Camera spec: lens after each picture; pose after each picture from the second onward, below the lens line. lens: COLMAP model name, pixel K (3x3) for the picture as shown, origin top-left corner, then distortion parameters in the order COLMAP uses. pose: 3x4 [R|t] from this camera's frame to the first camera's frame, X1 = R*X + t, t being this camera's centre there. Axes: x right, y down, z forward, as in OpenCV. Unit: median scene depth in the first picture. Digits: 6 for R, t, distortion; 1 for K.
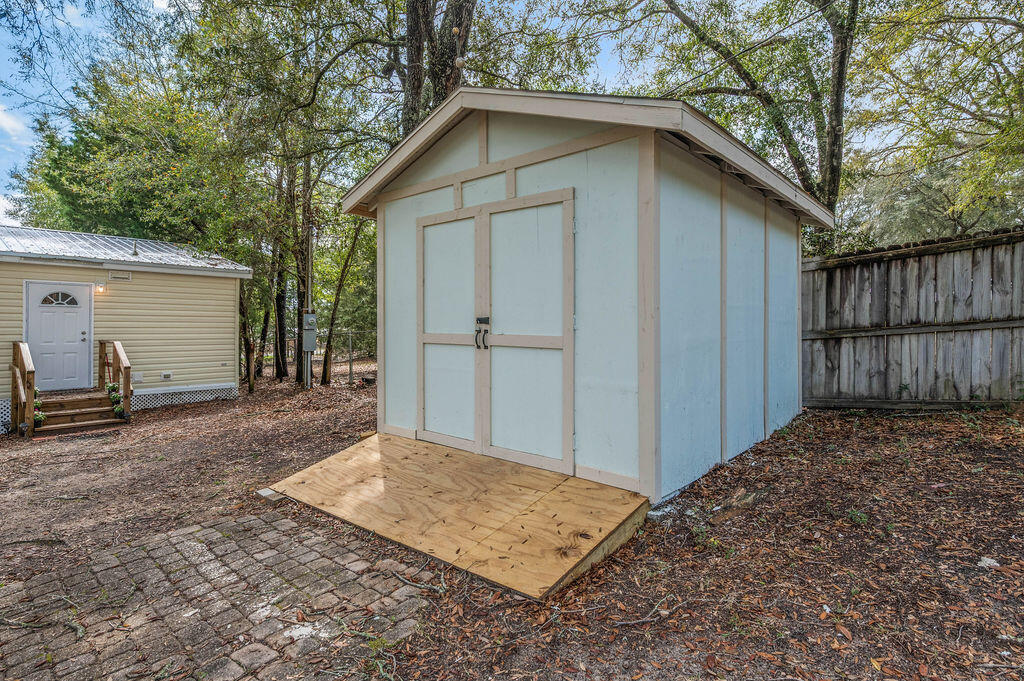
lens RADIAL K [[515.9, 0, 512.1], [0, 515.9, 322.7], [0, 0, 1]] dist [-0.001169, -0.000045]
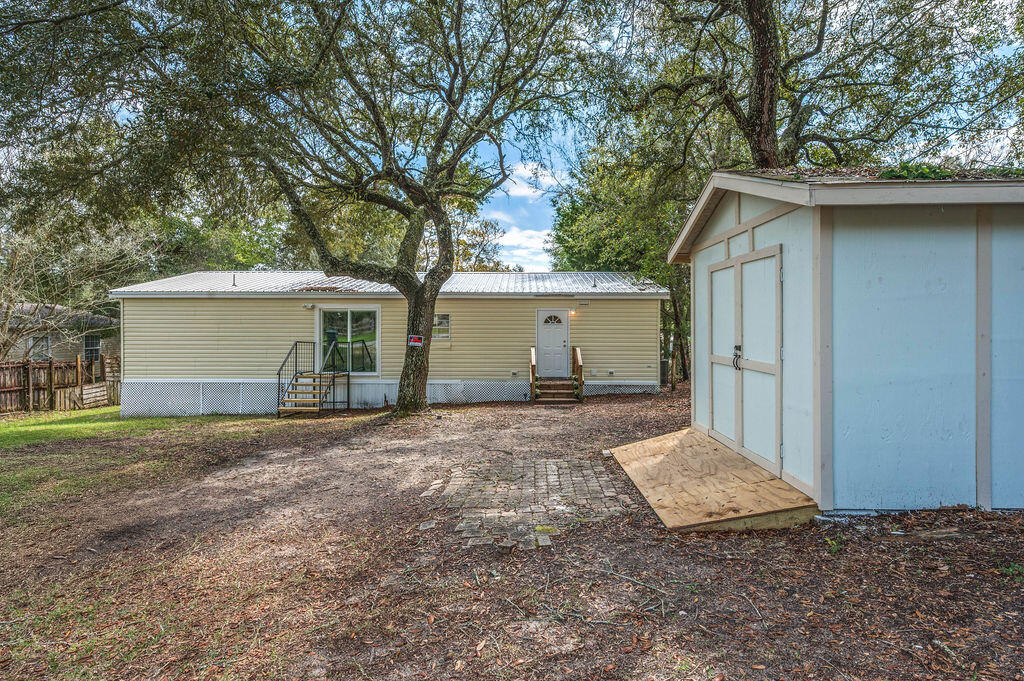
lens RADIAL K [[499.1, 0, 515.7], [0, 499.1, 329.6], [0, 0, 1]] dist [0.000943, 0.000152]
pose [[0.653887, -0.000649, -0.756592, 0.597036], [0.005734, 0.999975, 0.004097, -0.066031], [0.756571, -0.007017, 0.653874, -0.252128]]
